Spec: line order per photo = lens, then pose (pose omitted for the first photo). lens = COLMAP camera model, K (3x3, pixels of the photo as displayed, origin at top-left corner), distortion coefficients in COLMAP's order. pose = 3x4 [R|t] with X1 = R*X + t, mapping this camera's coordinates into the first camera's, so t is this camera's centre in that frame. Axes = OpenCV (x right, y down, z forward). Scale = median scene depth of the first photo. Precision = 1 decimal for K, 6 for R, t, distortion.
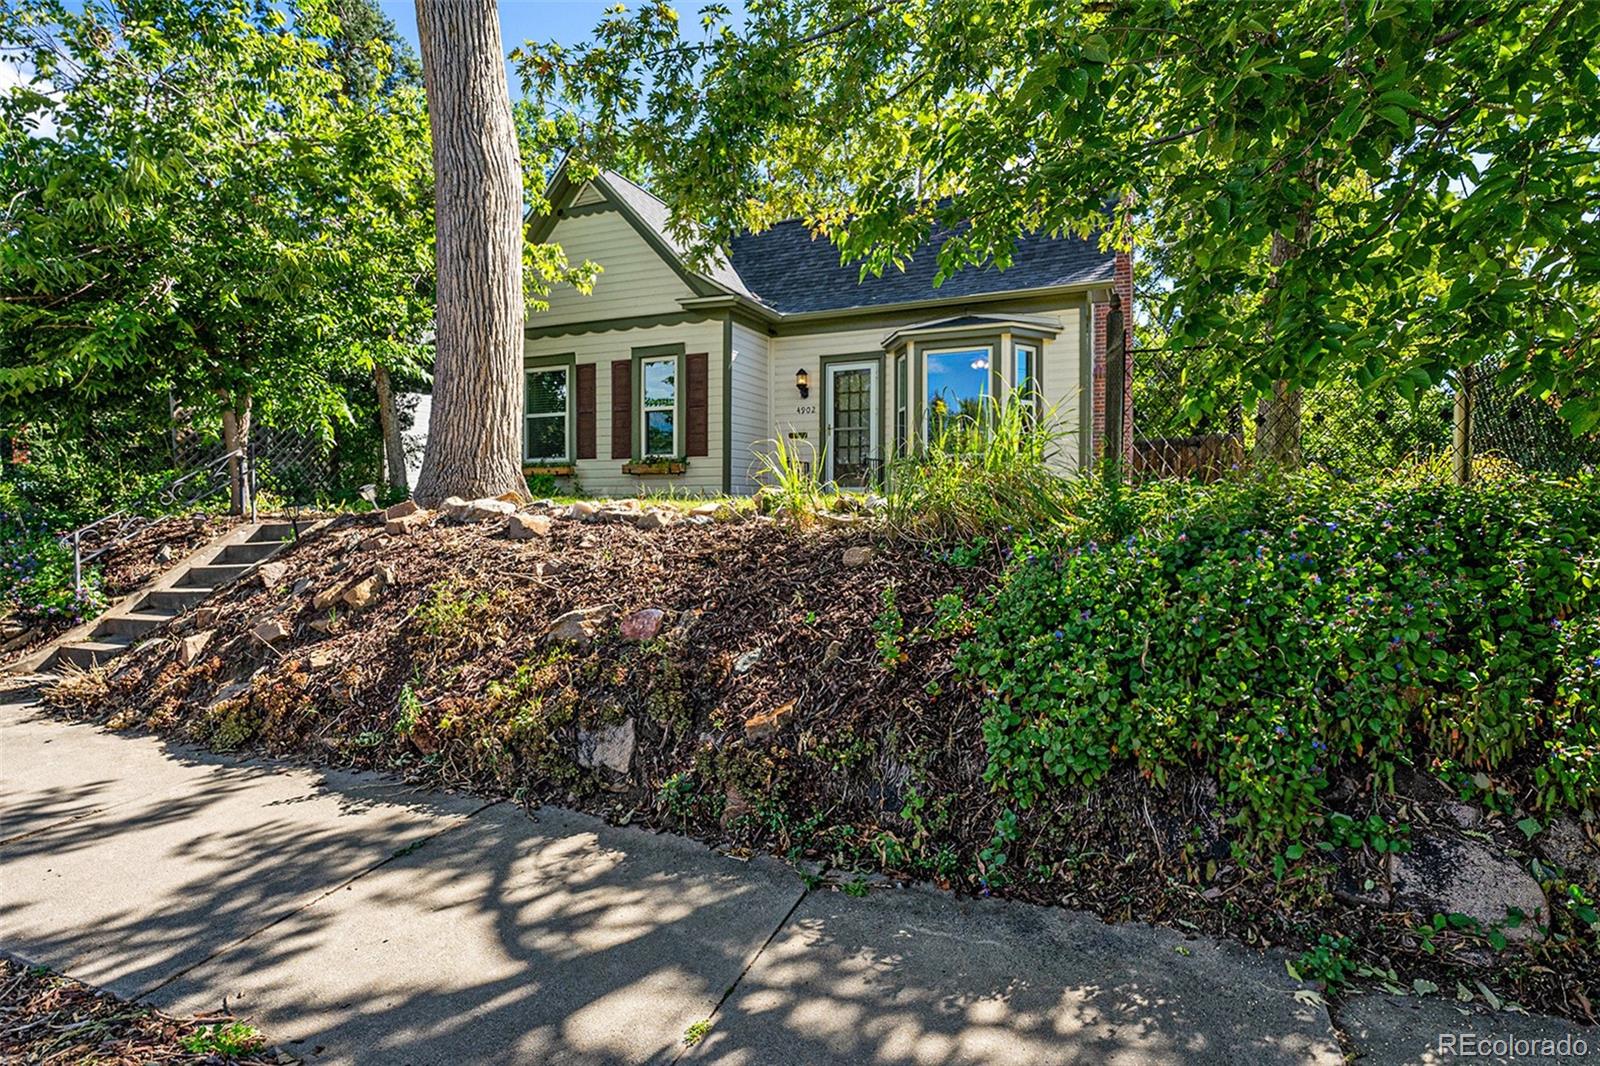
lens RADIAL K [[801.6, 0, 785.4], [0, 801.6, 538.2], [0, 0, 1]] dist [-0.000408, 0.000917]
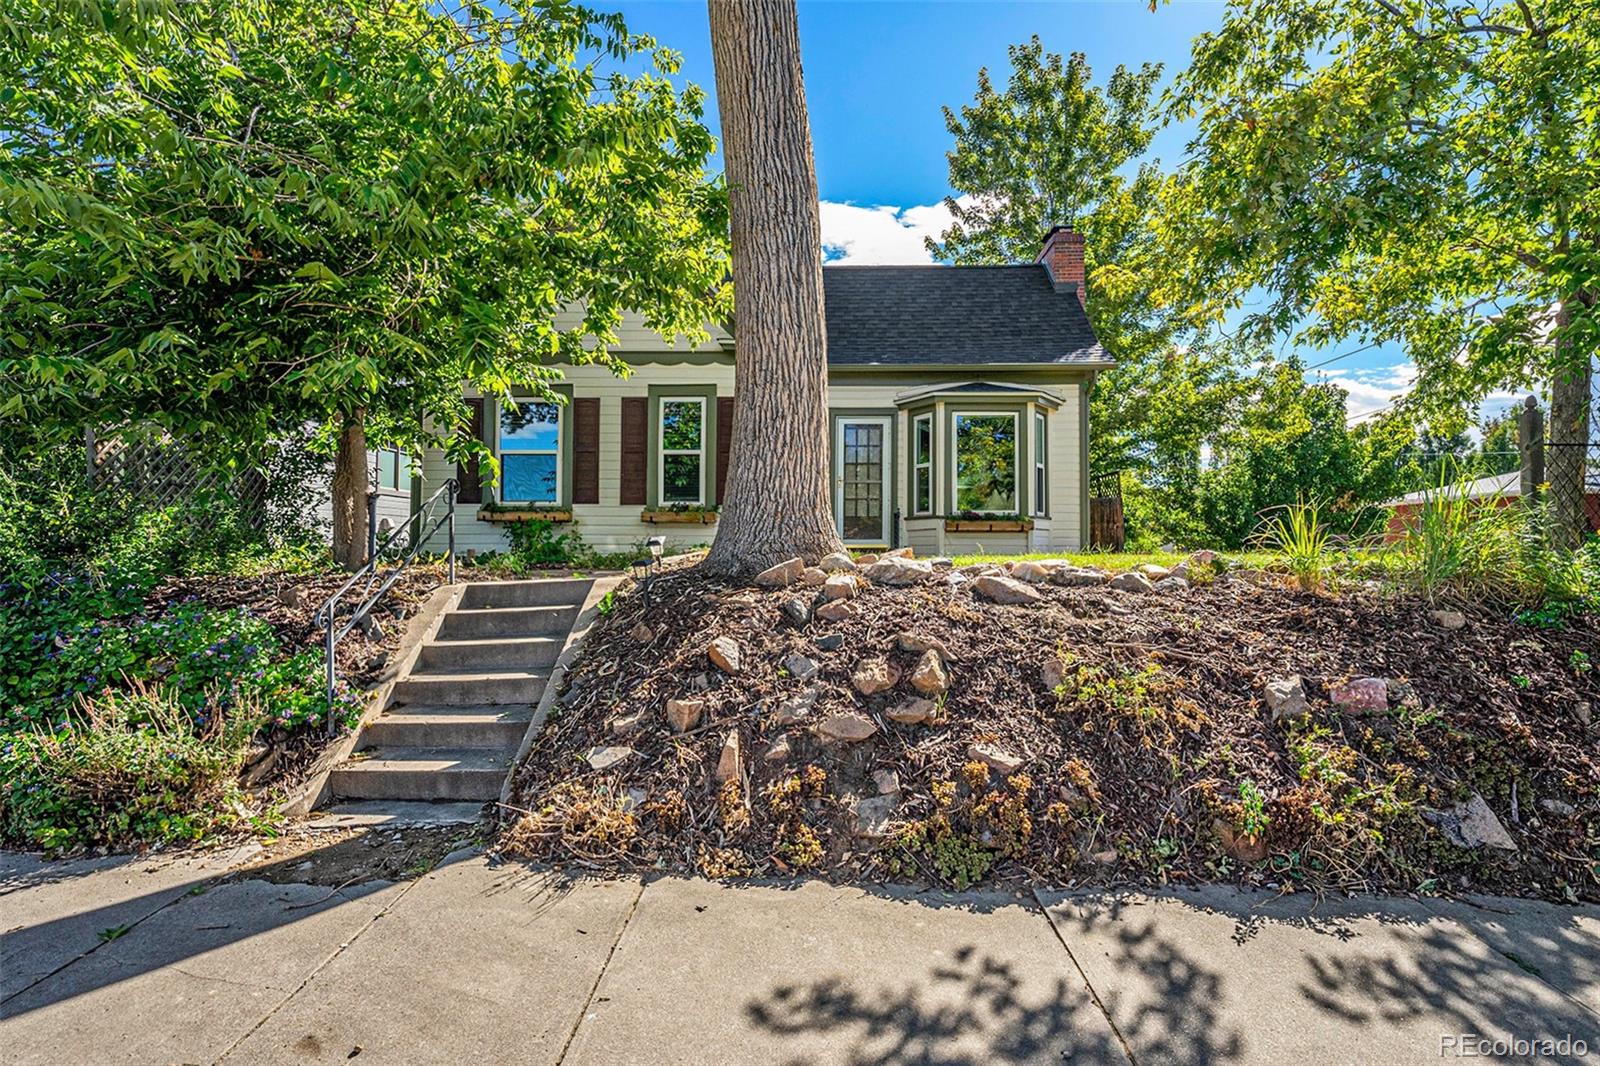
lens RADIAL K [[801.6, 0, 784.6], [0, 801.6, 540.1], [0, 0, 1]] dist [-0.000408, 0.000917]
pose [[0.933933, 0.014375, 0.357158, -0.407739], [0.005541, 0.998489, -0.054678, -0.010679], [-0.357404, 0.053044, 0.932442, 0.112825]]
